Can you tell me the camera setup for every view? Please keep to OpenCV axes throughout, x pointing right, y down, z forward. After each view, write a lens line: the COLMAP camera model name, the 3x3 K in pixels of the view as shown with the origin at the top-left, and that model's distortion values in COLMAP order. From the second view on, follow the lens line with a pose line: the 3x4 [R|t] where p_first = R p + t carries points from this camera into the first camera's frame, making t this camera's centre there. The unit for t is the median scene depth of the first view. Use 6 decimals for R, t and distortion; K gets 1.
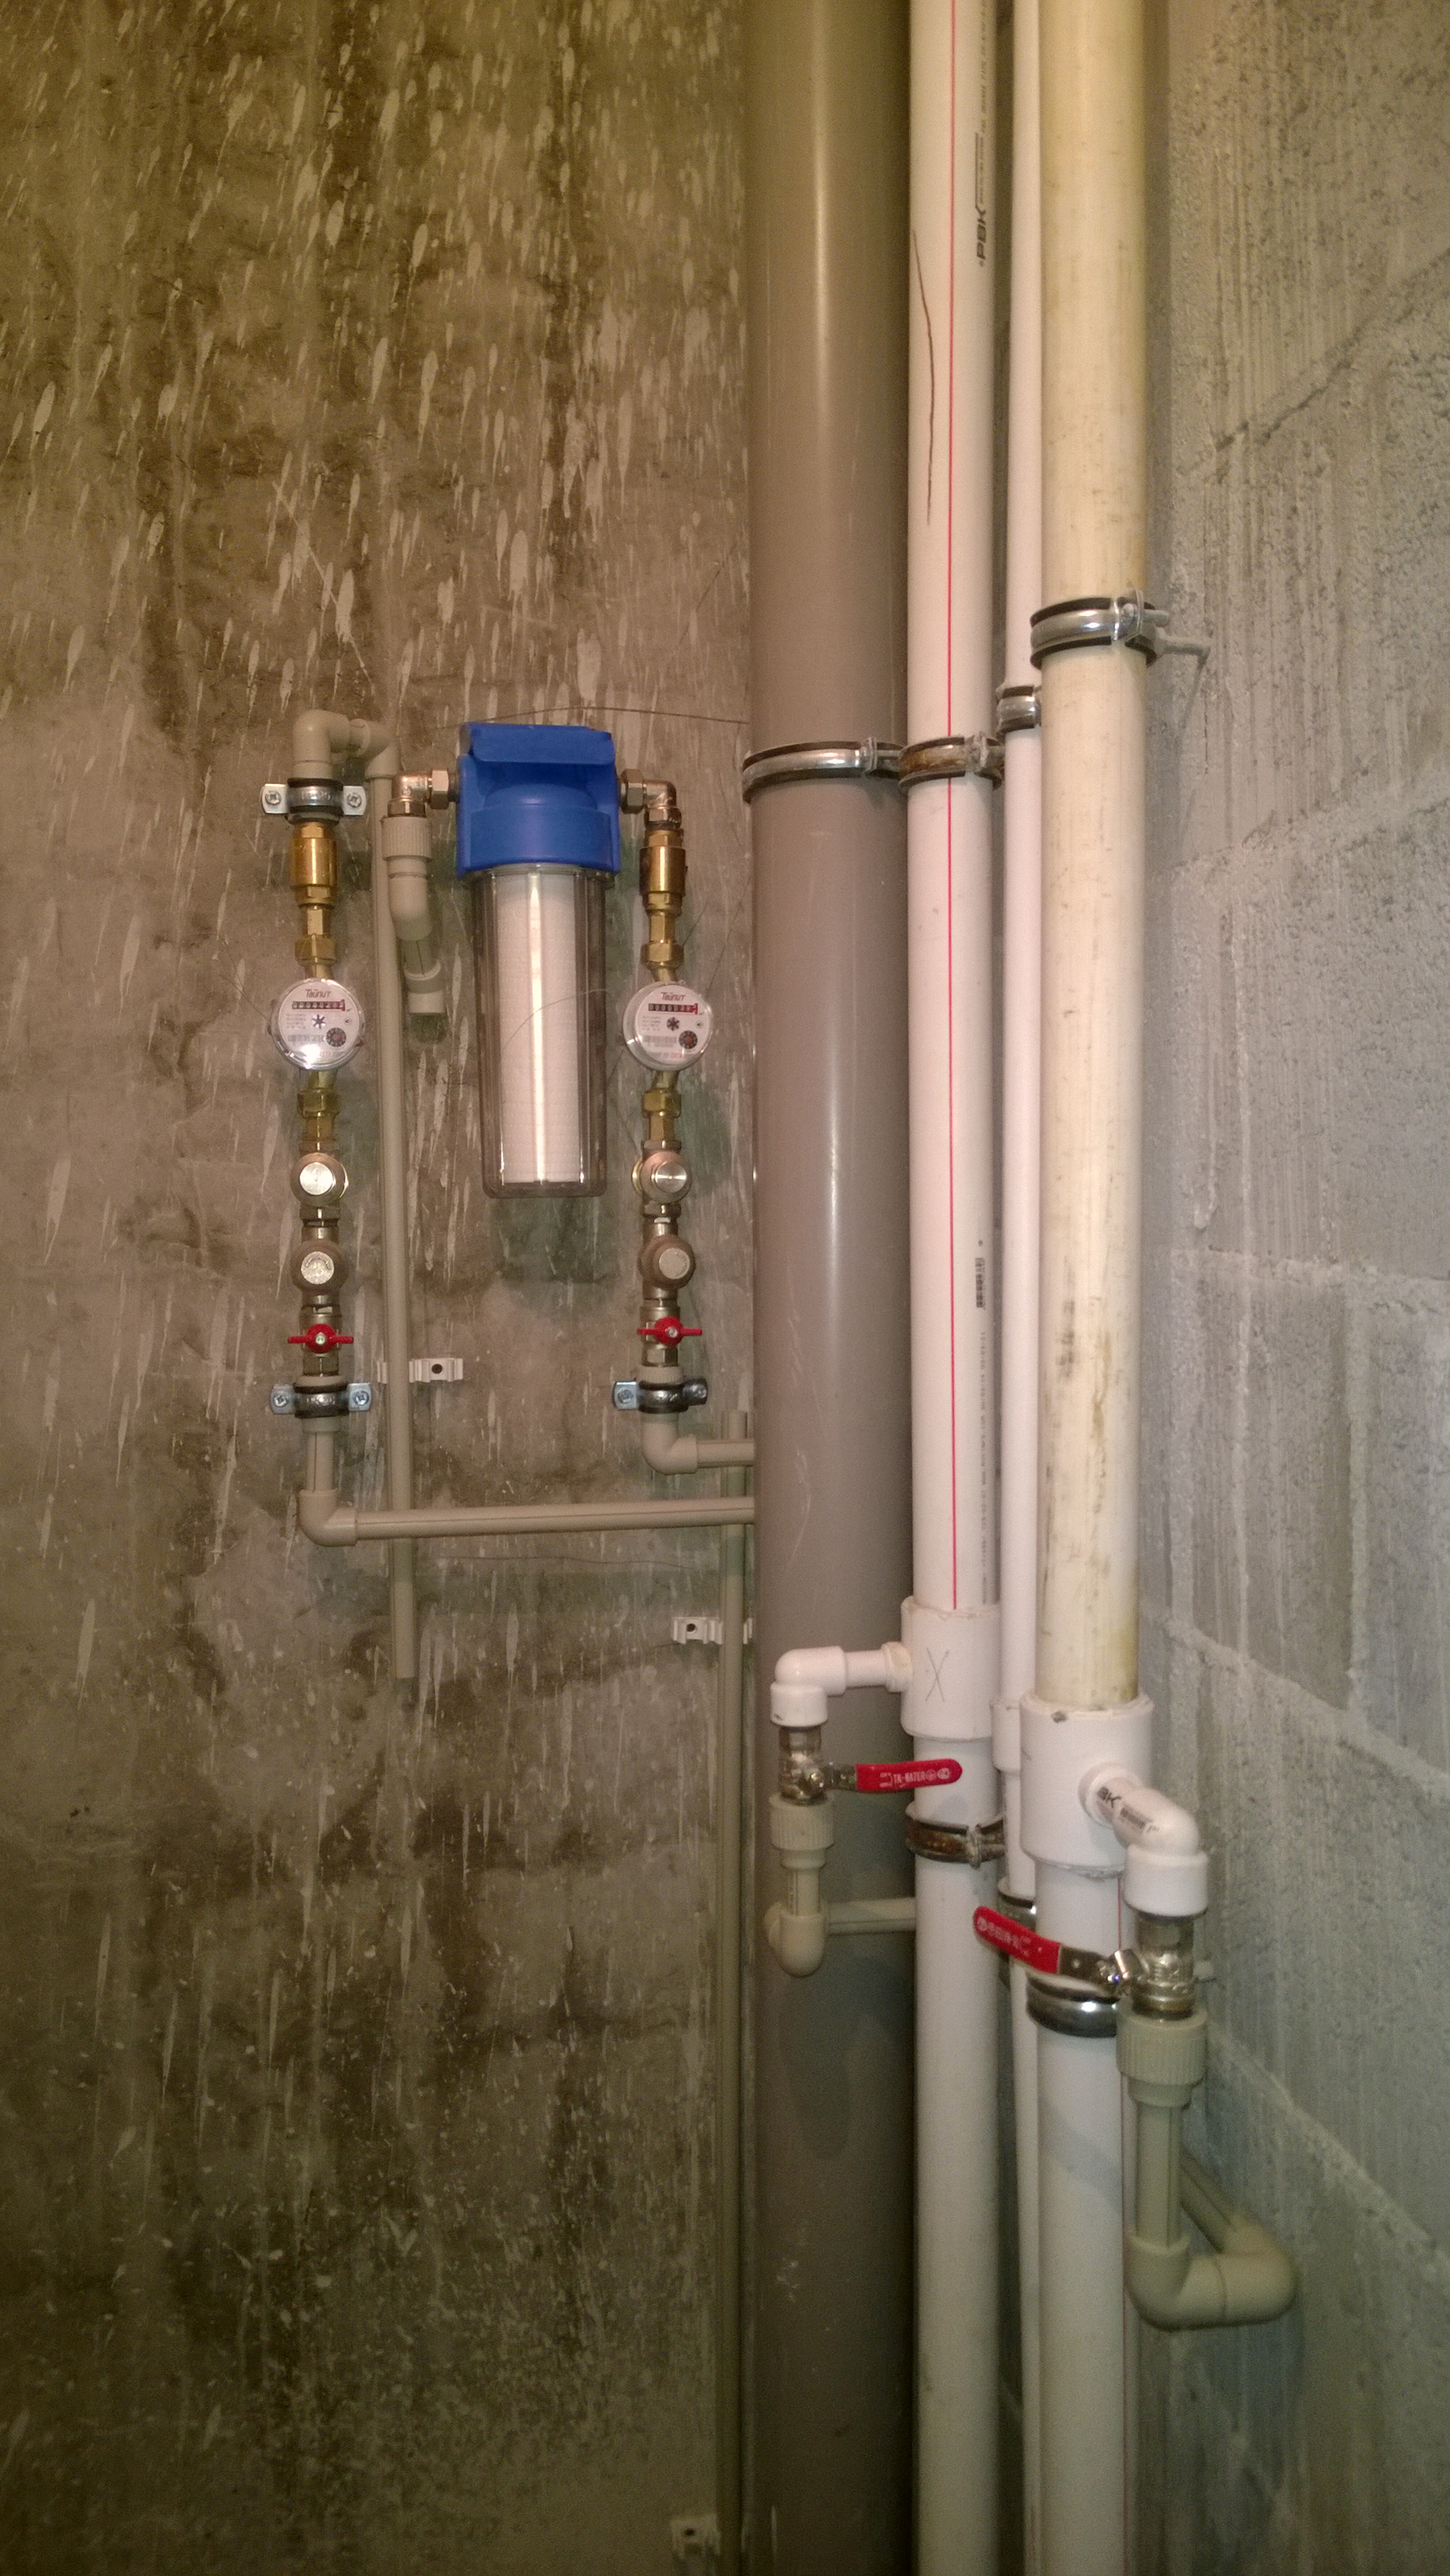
lens RADIAL K [[1953.6, 0, 717.2], [0, 1953.6, 1260.3], [0, 0, 1]] dist [0.013140, -0.037245]
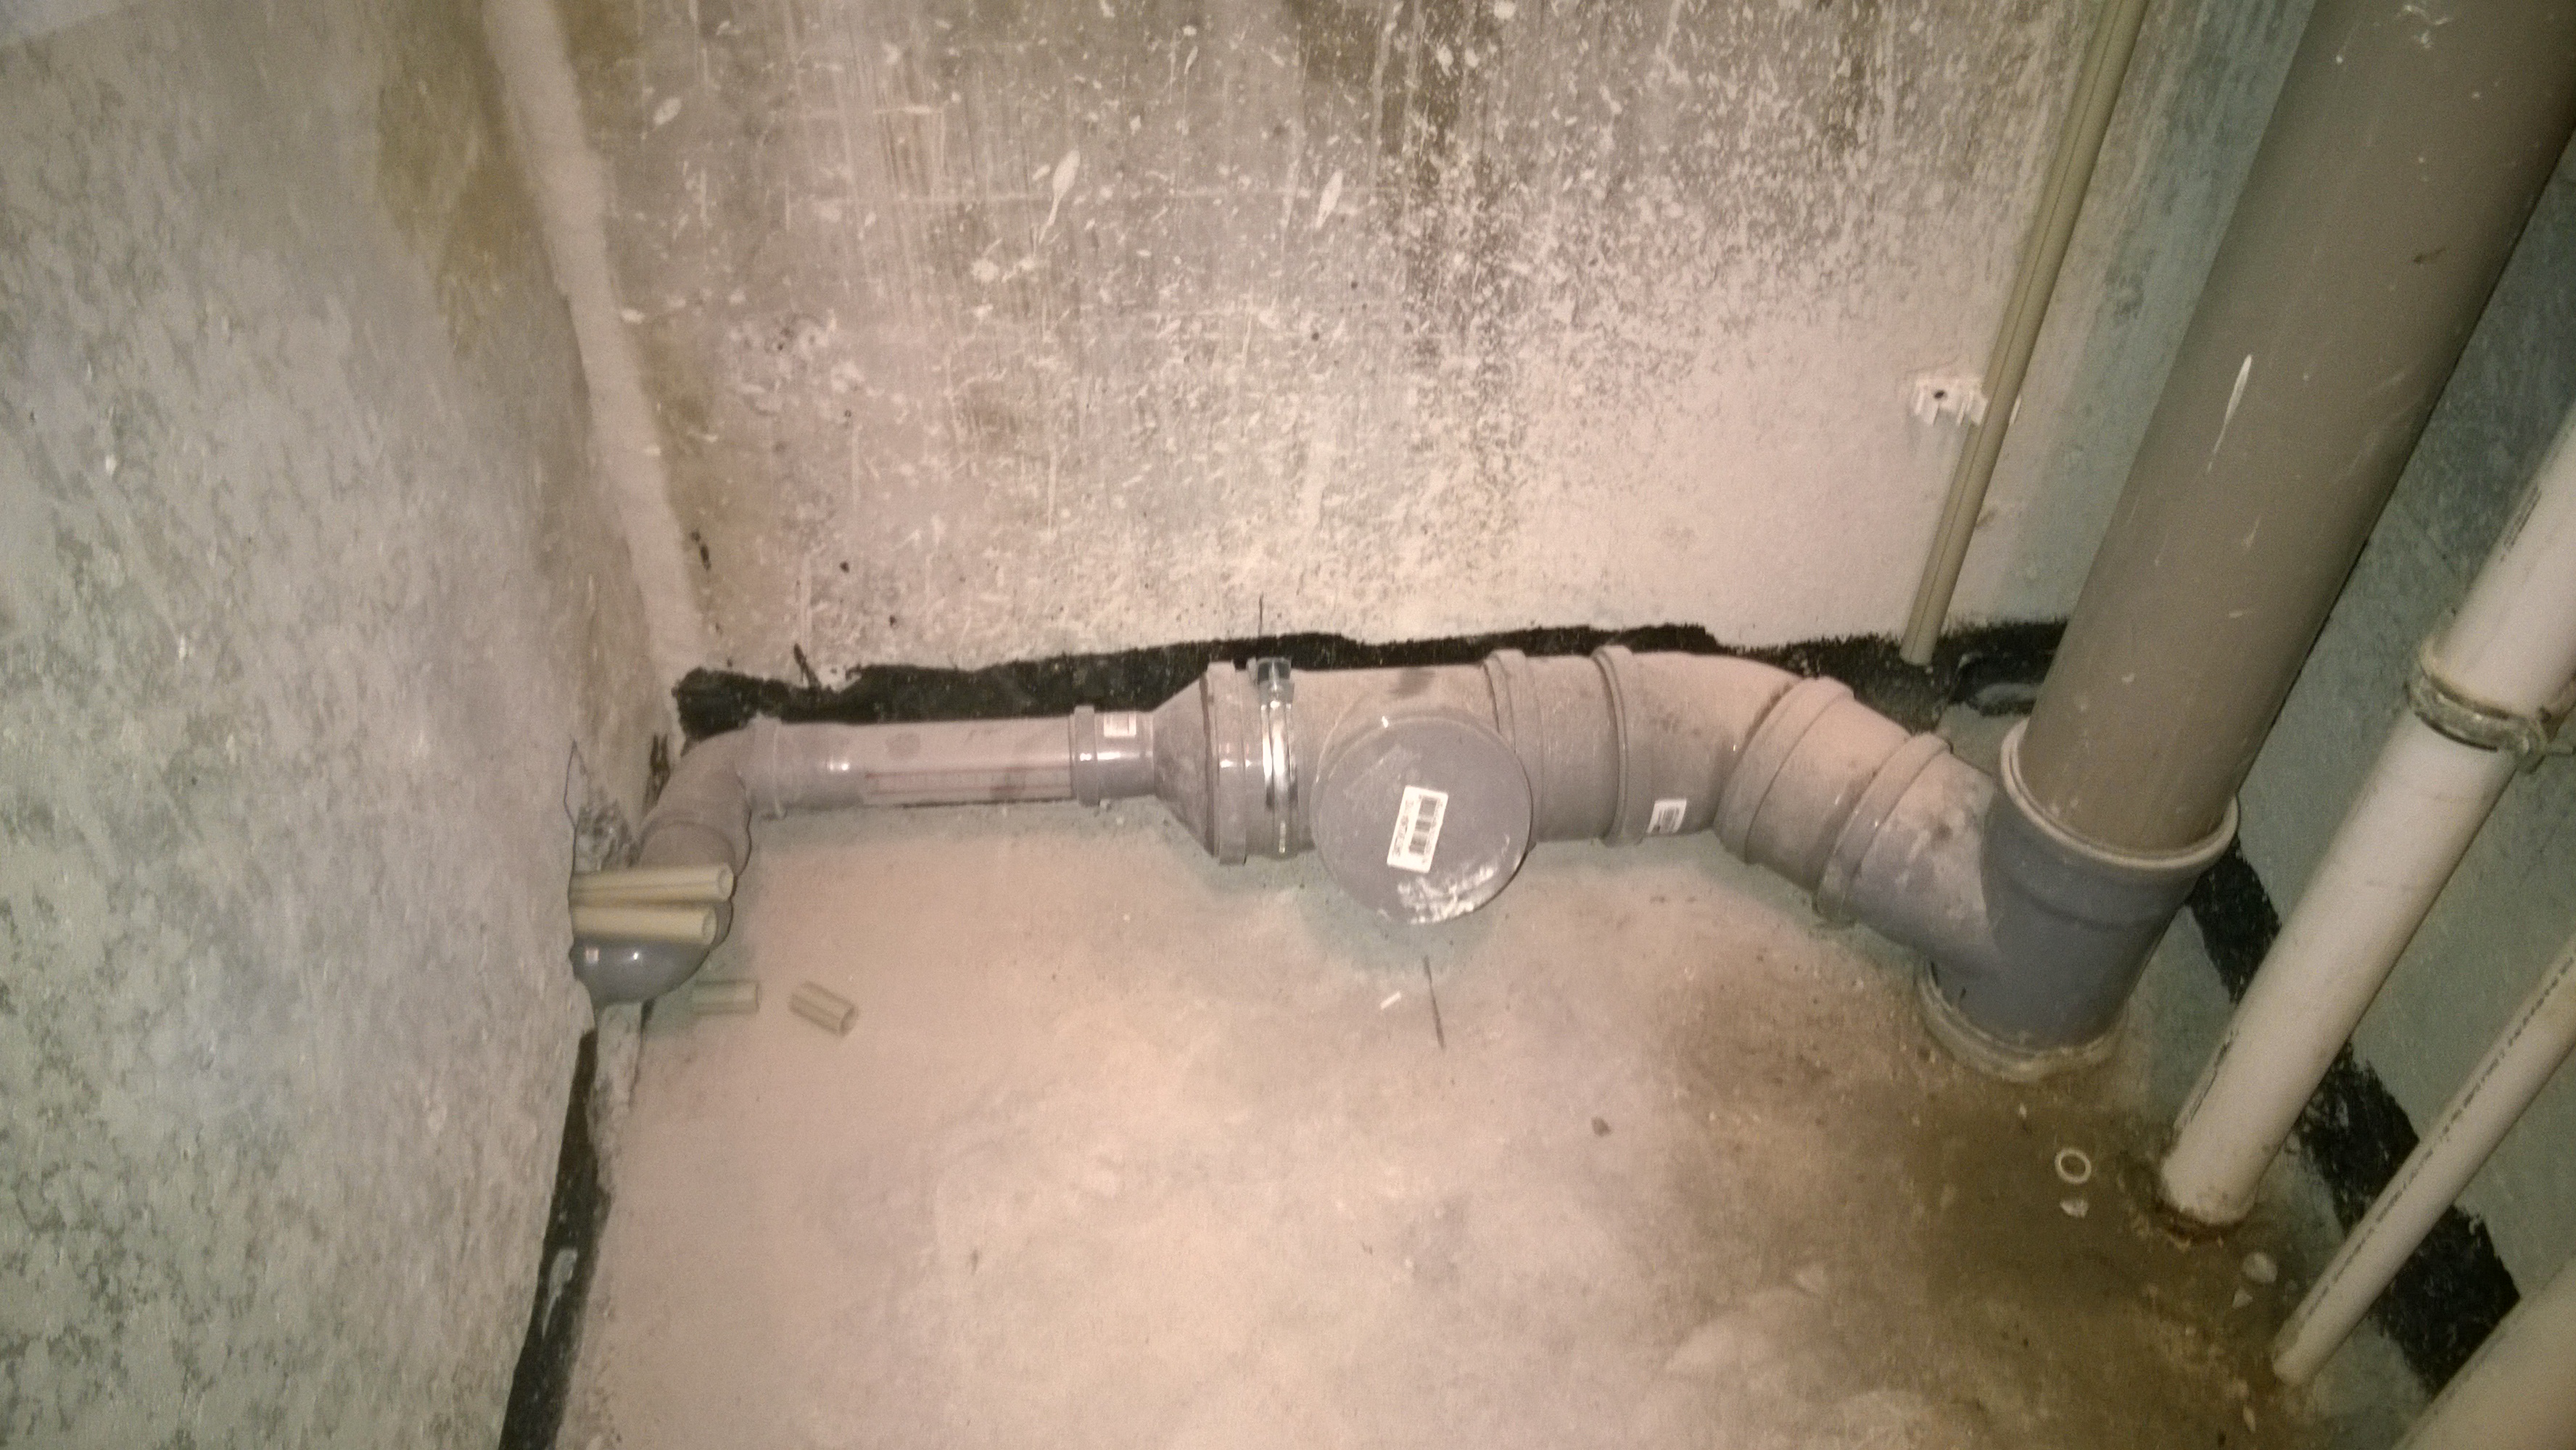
lens RADIAL K [[1953.6, 0, 1273.8], [0, 1953.6, 709.1], [0, 0, 1]] dist [0.013140, -0.037245]
pose [[0.991679, 0.104837, -0.074713, -0.204587], [-0.030174, 0.753480, 0.656779, 0.270105], [0.125149, -0.649059, 0.750373, 0.343581]]
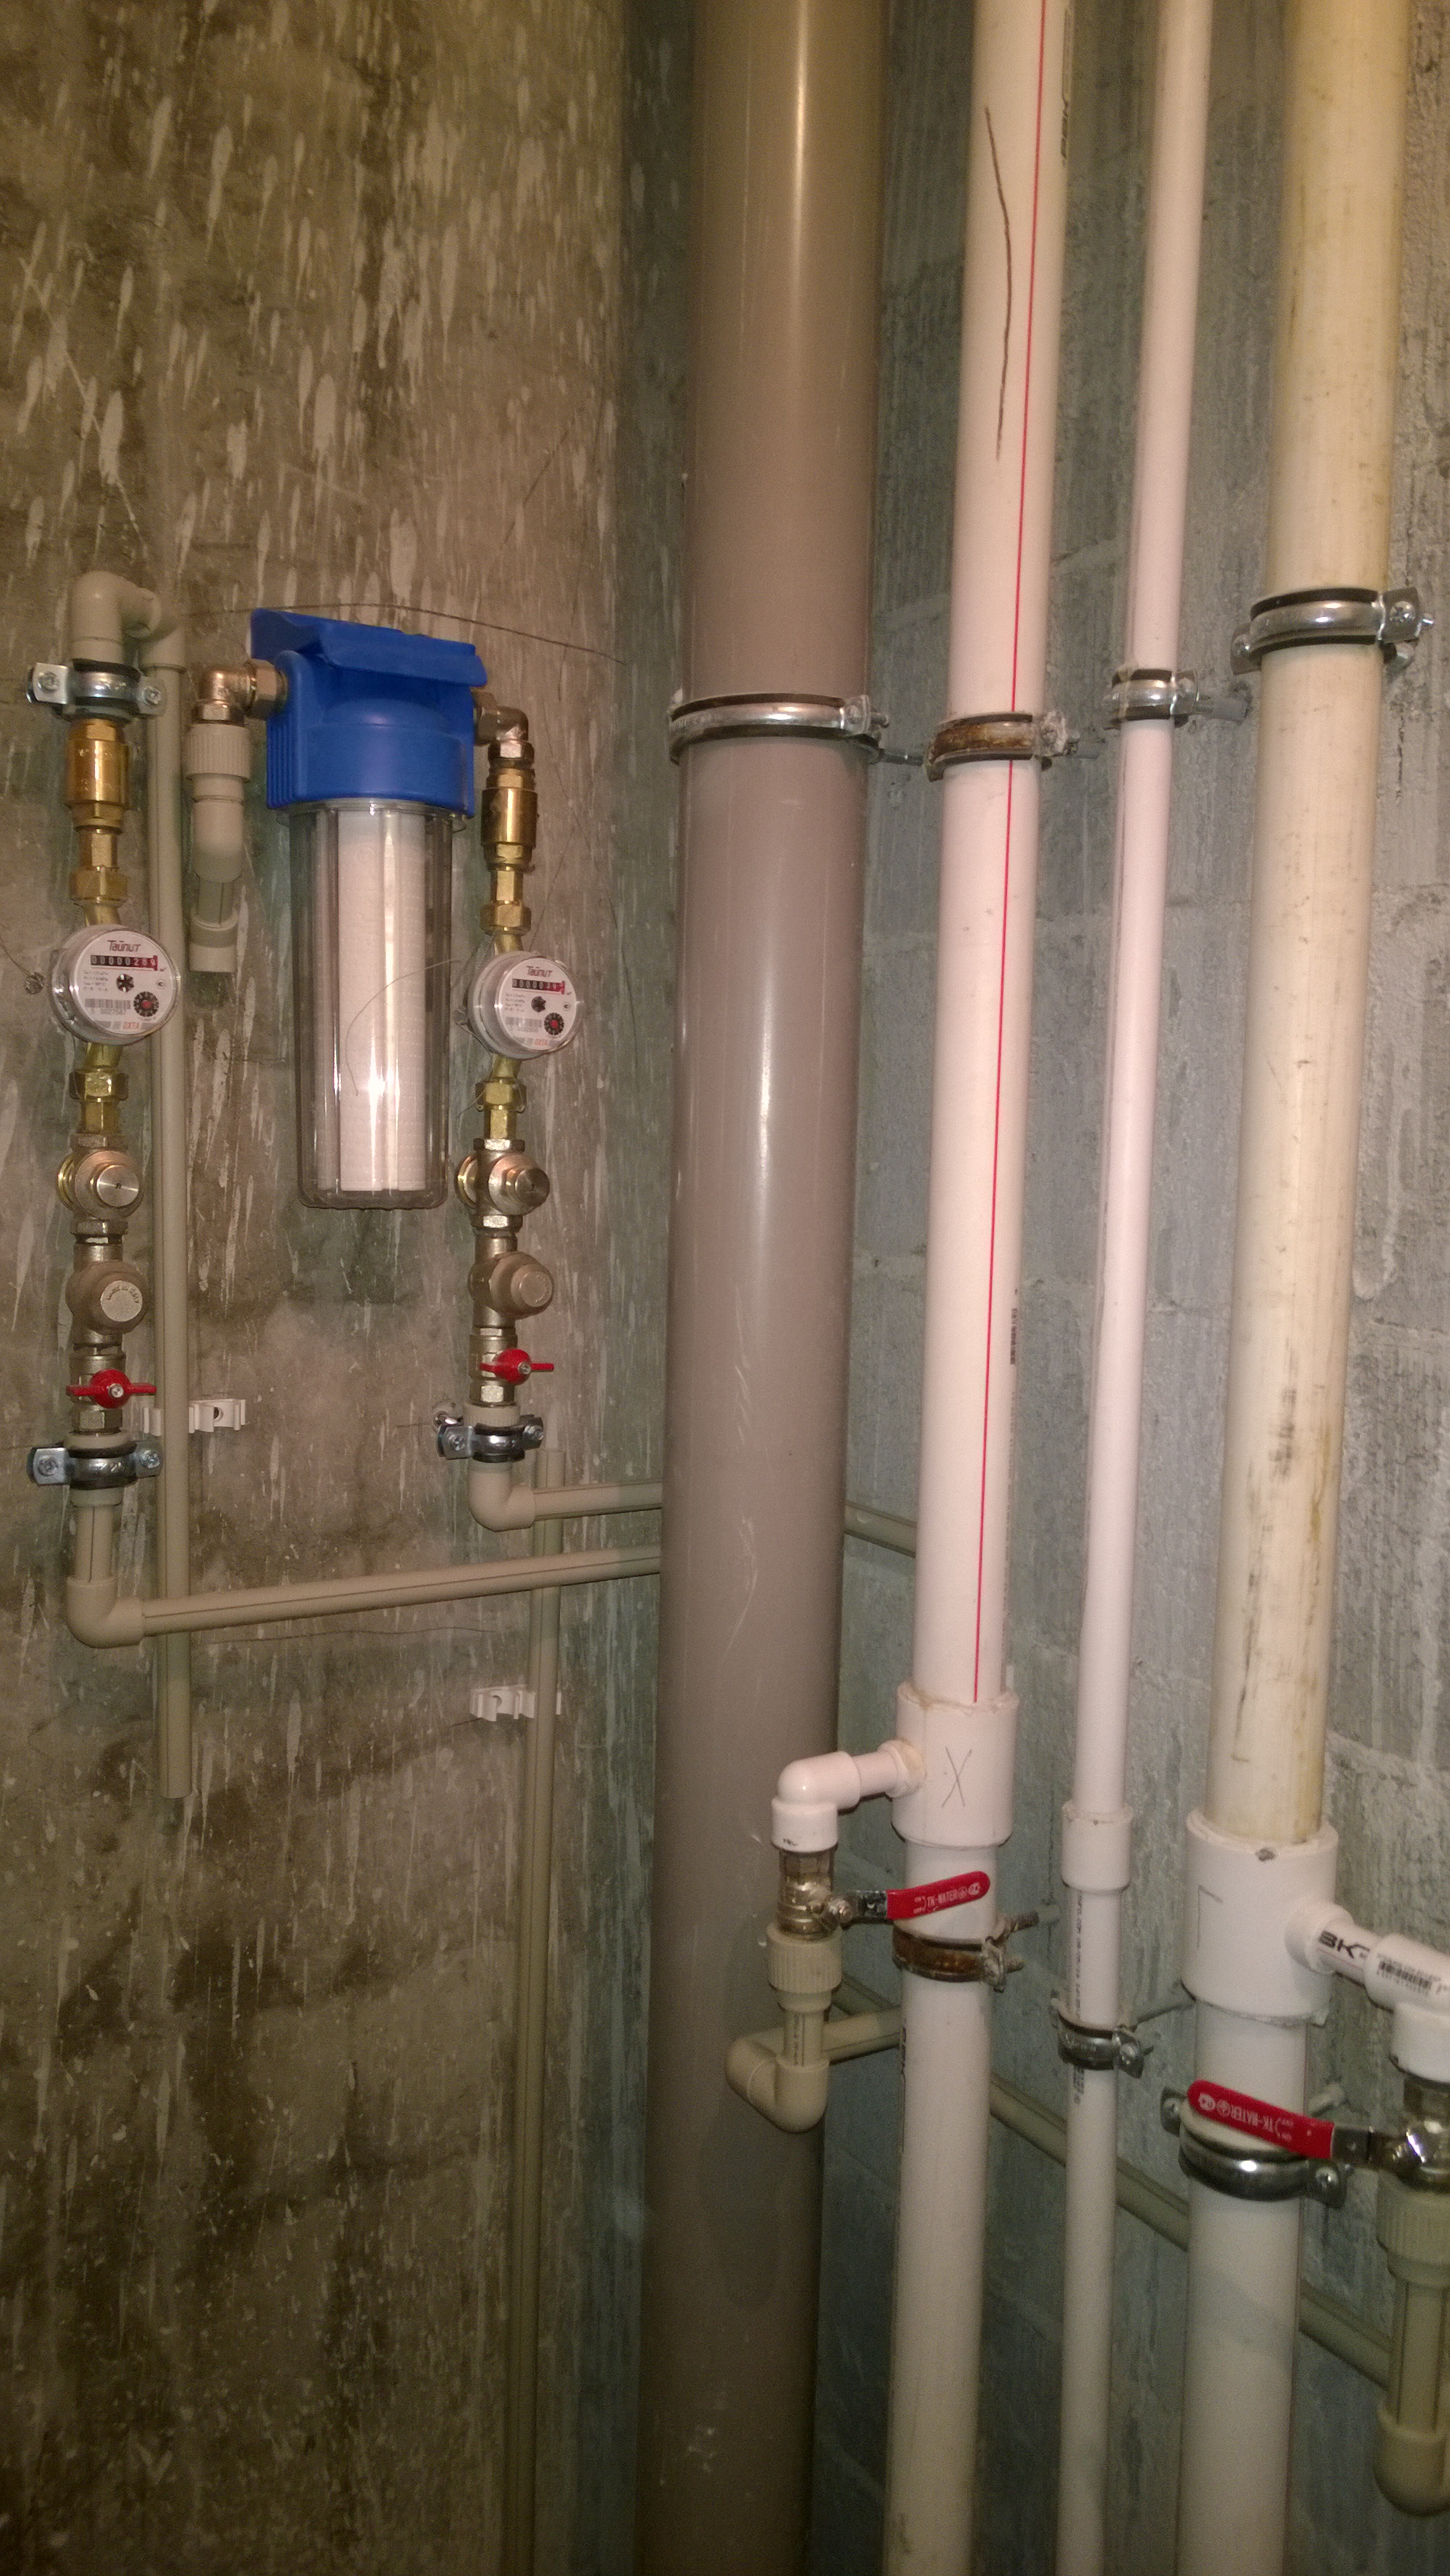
lens RADIAL K [[1953.6, 0, 691.3], [0, 1953.6, 1257.3], [0, 0, 1]] dist [0.013140, -0.037245]
pose [[0.932302, 0.001616, 0.361678, -0.249988], [-0.017303, 0.999044, 0.040138, -0.044411], [-0.361267, -0.043679, 0.931439, 0.177837]]
